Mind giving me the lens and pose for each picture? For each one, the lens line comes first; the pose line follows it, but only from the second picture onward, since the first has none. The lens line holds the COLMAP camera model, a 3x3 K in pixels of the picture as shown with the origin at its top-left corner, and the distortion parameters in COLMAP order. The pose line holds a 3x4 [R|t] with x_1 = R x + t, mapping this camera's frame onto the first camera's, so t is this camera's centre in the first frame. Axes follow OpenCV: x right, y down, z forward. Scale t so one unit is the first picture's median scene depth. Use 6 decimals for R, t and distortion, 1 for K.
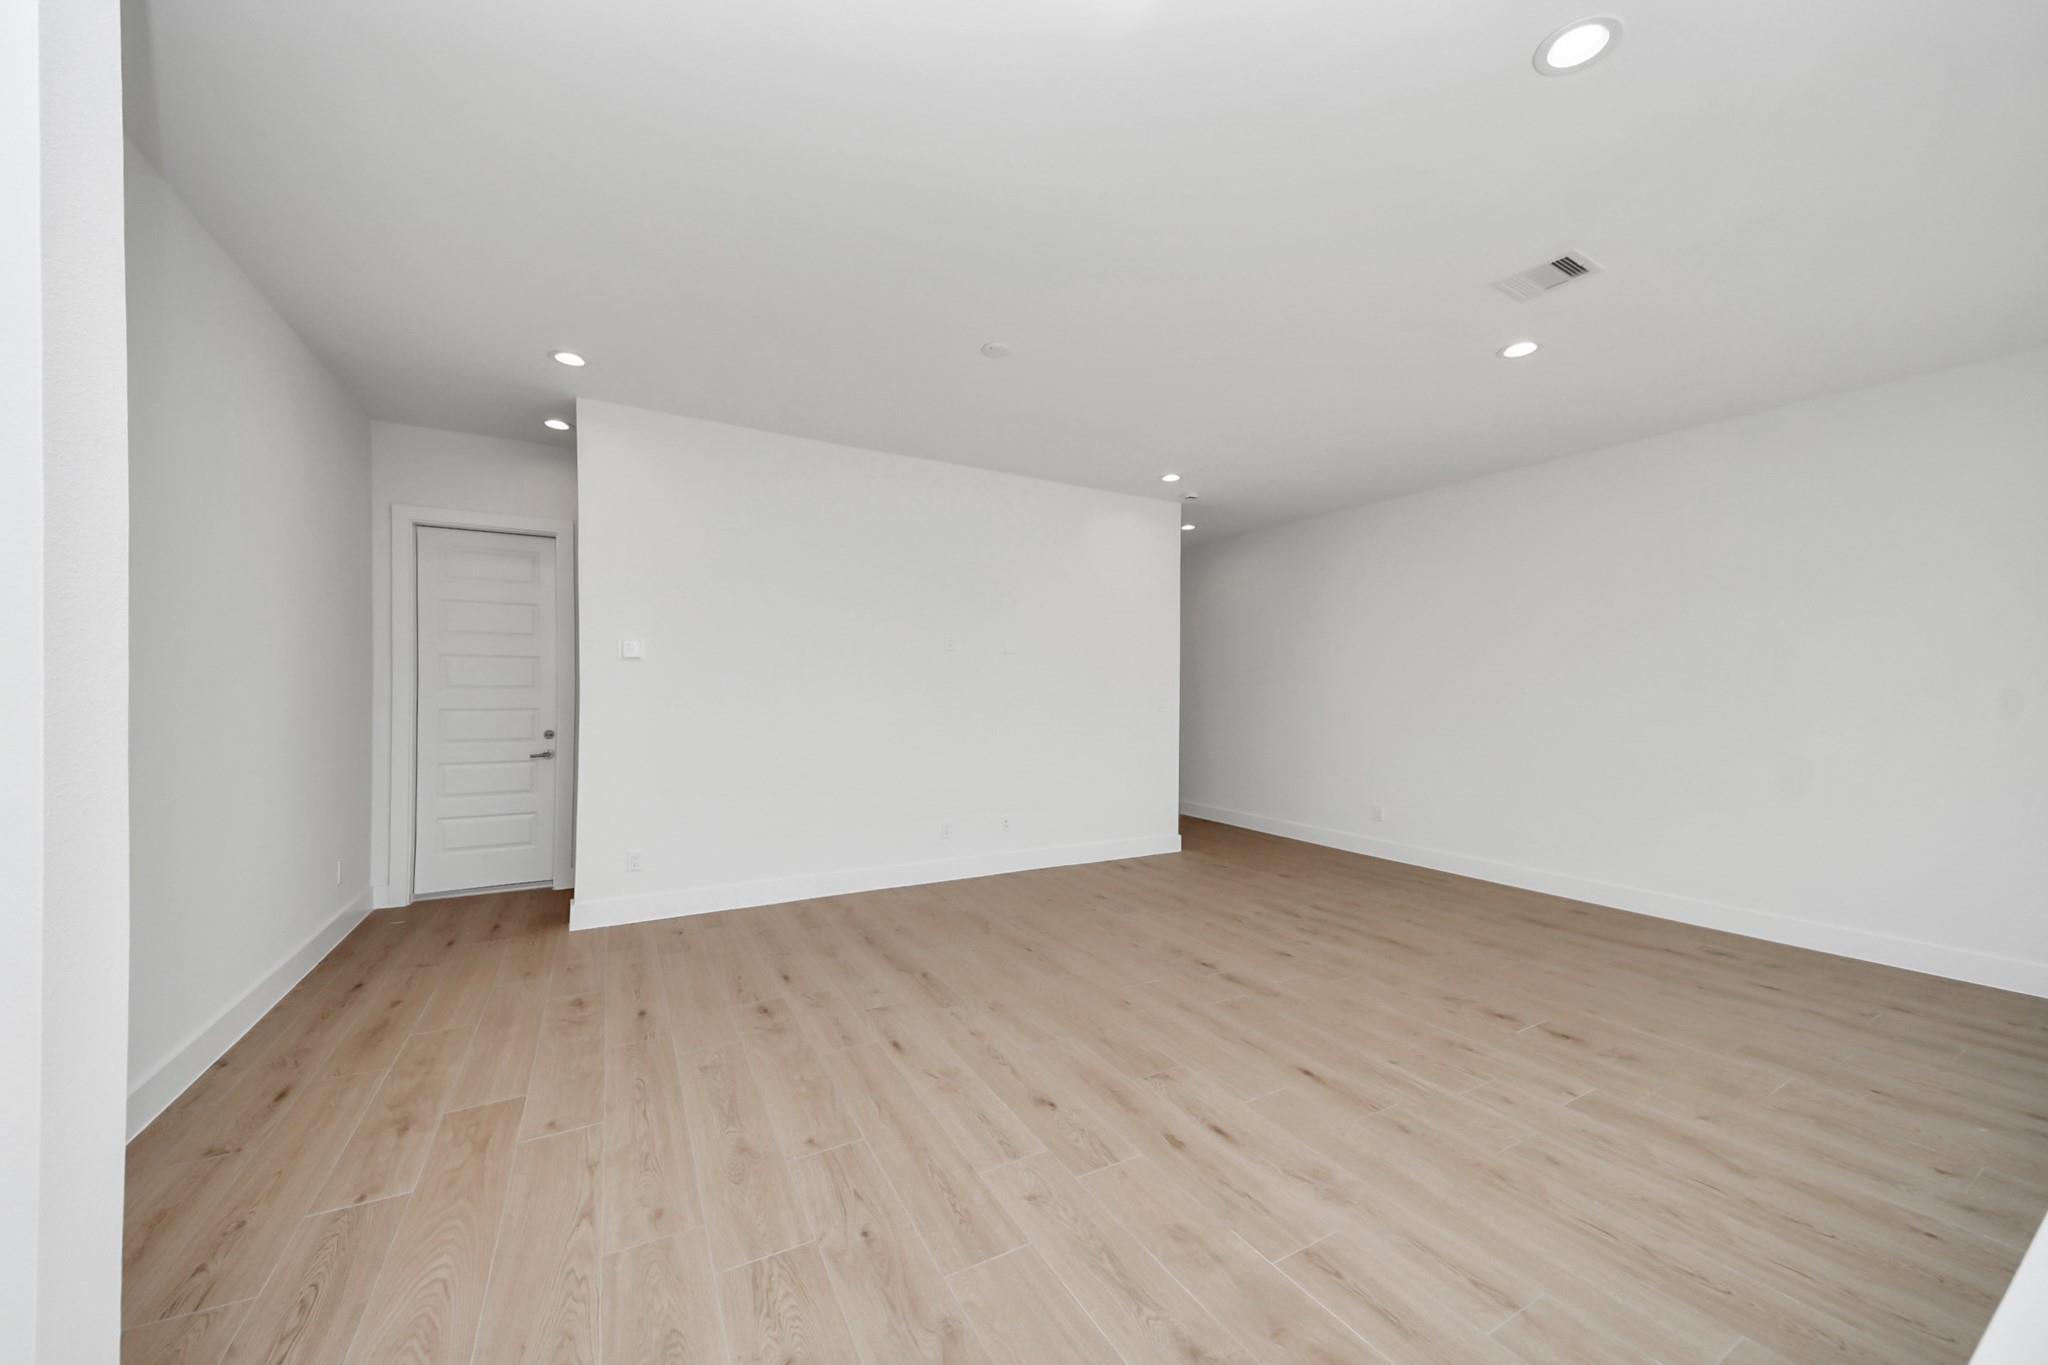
lens RADIAL K [[725.6, 0, 1018.0], [0, 725.6, 689.3], [0, 0, 1]] dist [-0.000207, -0.002665]
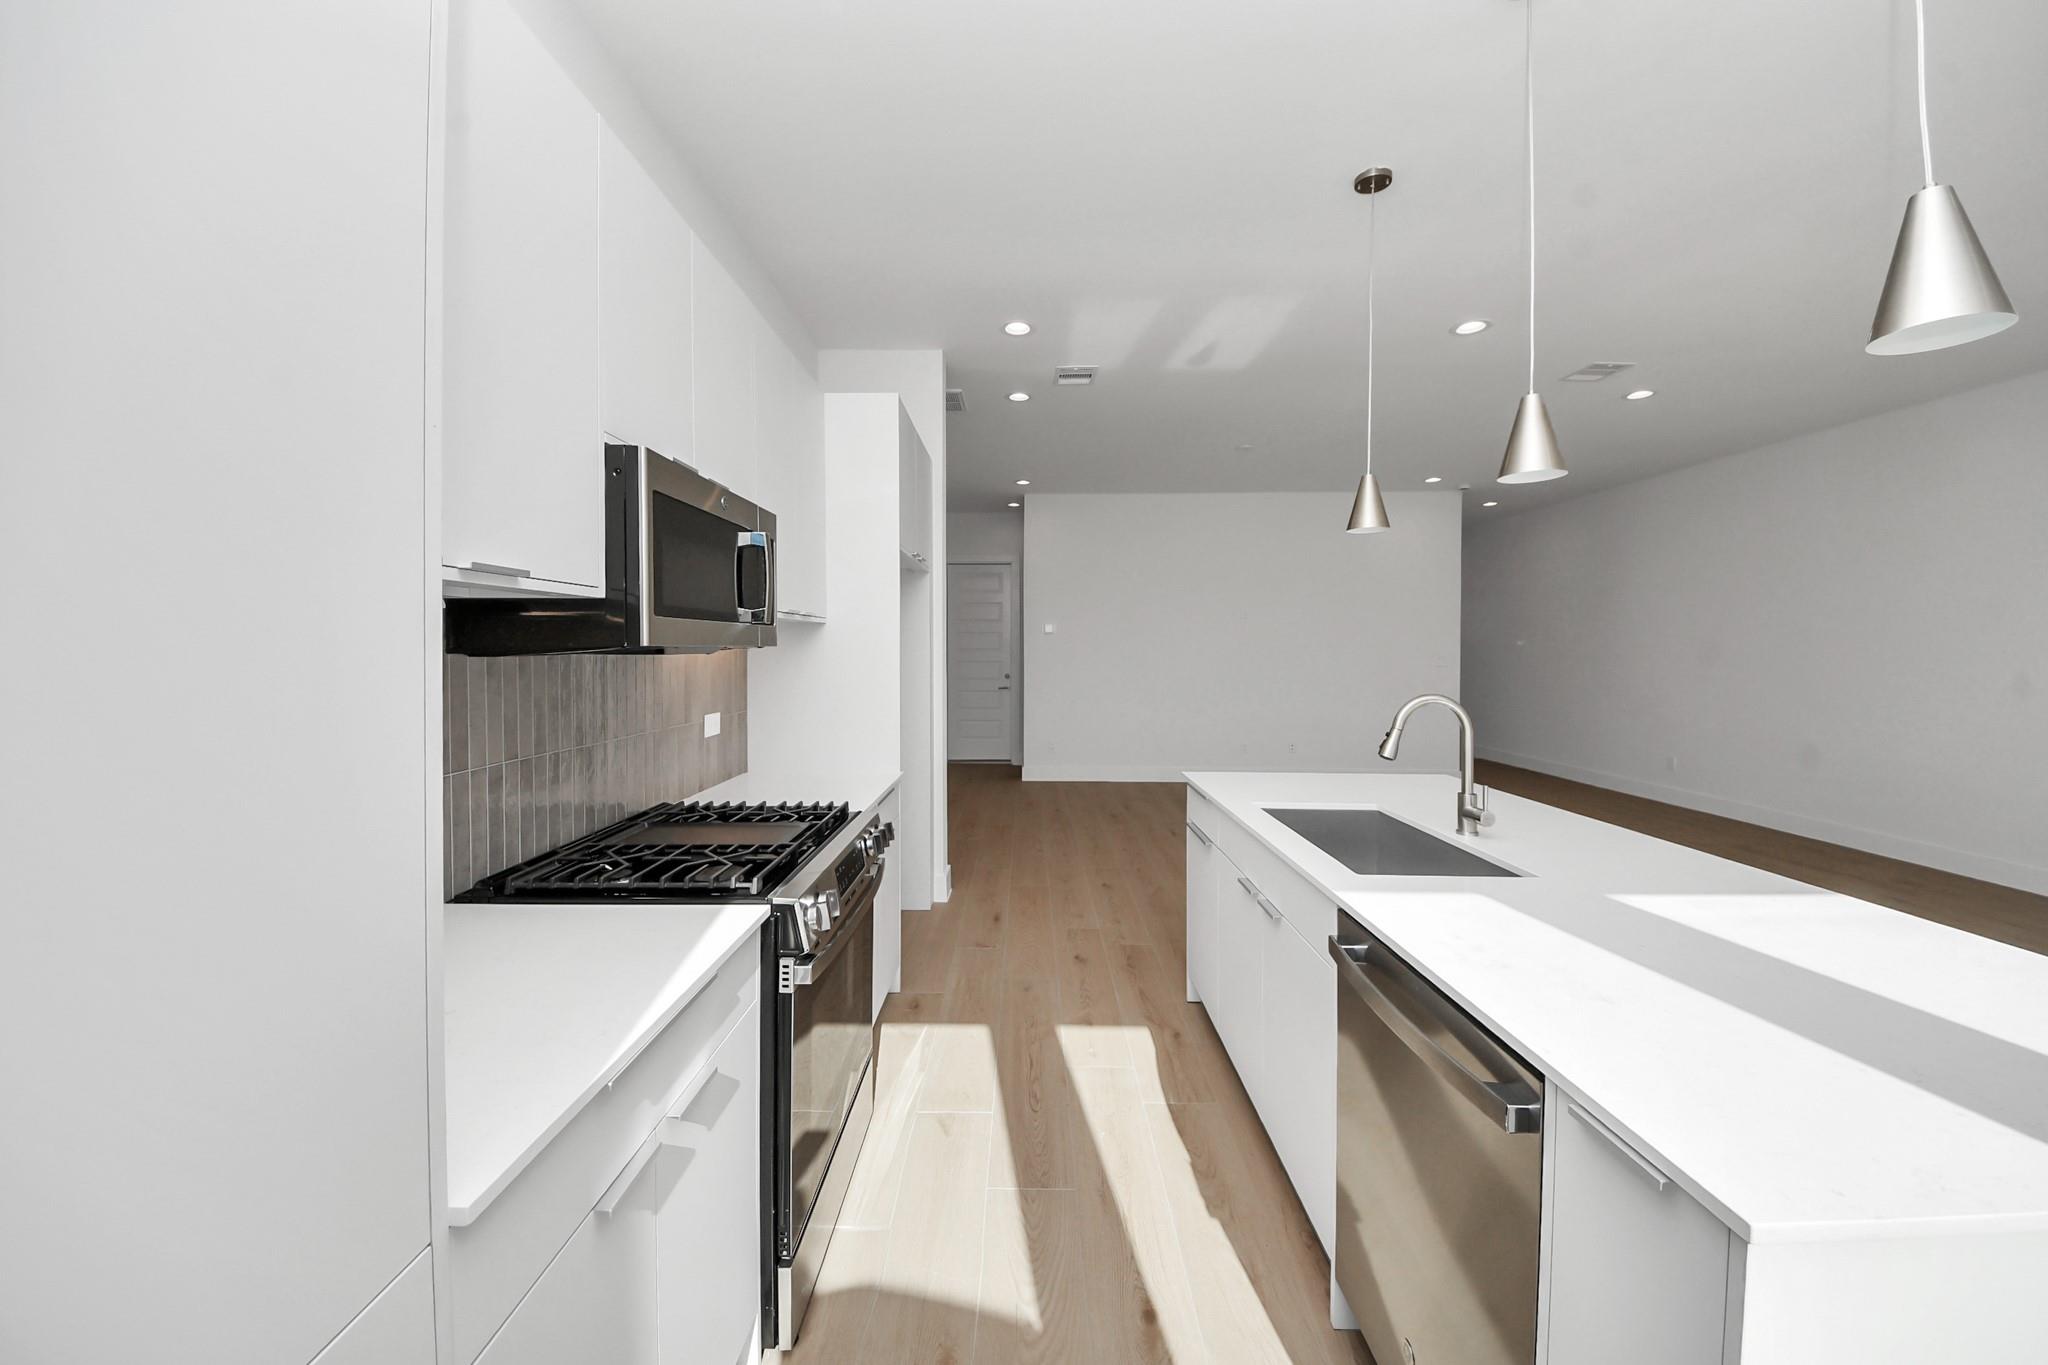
lens RADIAL K [[725.6, 0, 1022.4], [0, 725.6, 671.3], [0, 0, 1]] dist [-0.000207, -0.002665]
pose [[0.866615, 0.012012, -0.498832, 0.260314], [0.005557, 0.999416, 0.033721, -0.008297], [0.498946, -0.031995, 0.866042, -0.511681]]
